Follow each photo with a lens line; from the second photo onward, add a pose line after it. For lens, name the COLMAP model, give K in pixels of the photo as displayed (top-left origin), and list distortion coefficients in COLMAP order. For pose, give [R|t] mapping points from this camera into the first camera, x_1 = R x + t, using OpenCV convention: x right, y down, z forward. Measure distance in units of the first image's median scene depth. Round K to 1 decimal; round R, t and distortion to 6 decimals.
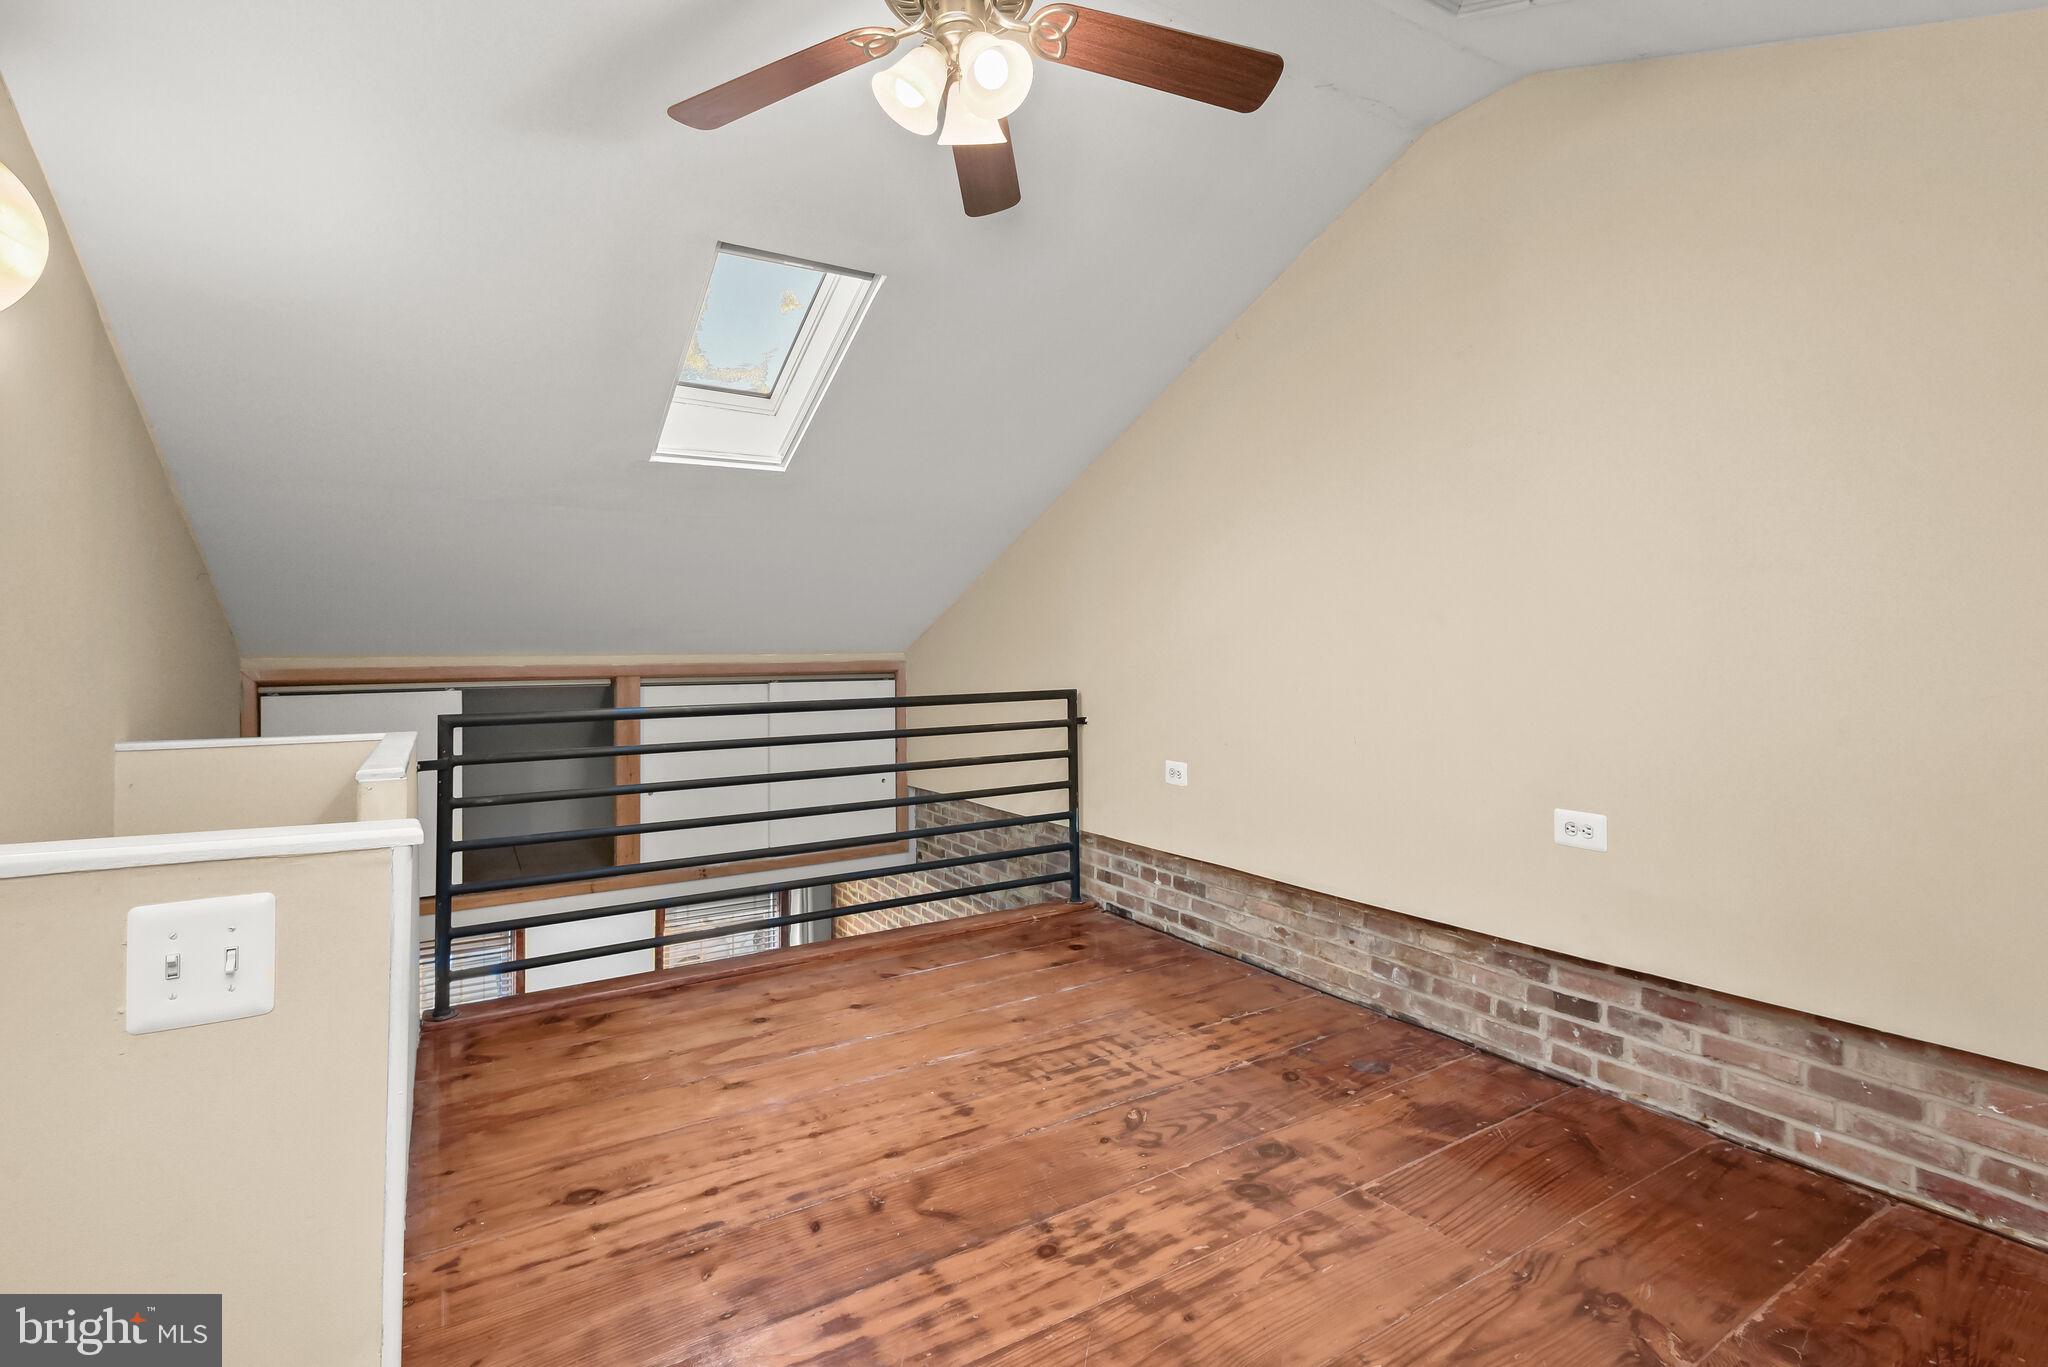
lens RADIAL K [[954.4, 0, 1017.3], [0, 954.4, 659.8], [0, 0, 1]] dist [0.045468, -0.031125]
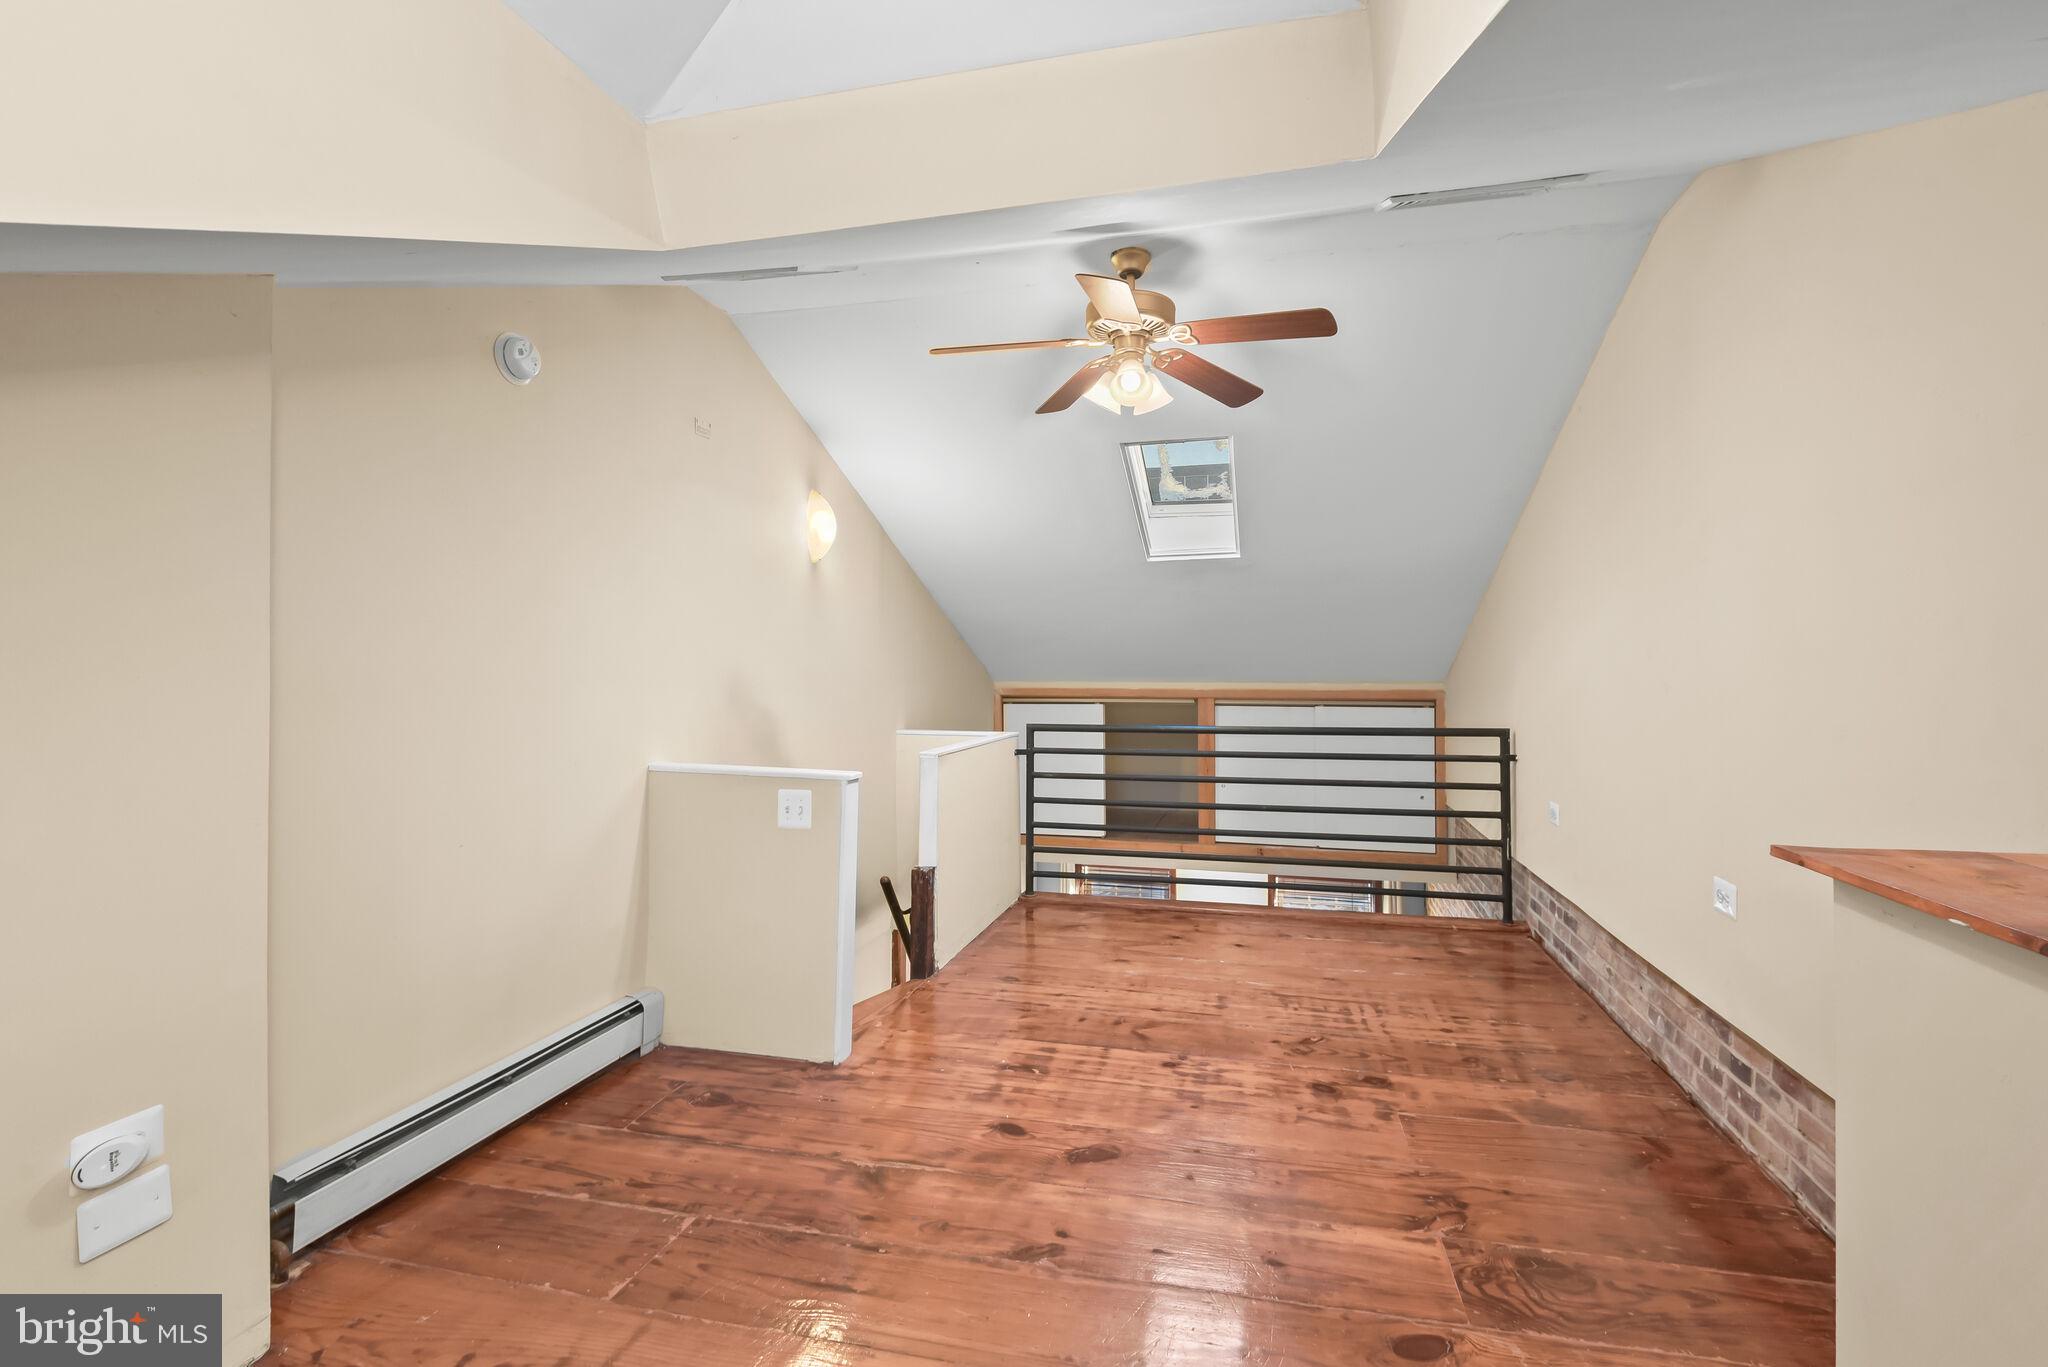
lens RADIAL K [[942.5, 0, 1024.3], [0, 942.5, 686.9], [0, 0, 1]] dist [0.045624, -0.028852]
pose [[0.706034, 0.027266, -0.707653, 0.716659], [-0.008746, 0.999518, 0.029786, -0.071854], [0.708124, -0.014841, 0.705932, -0.249531]]
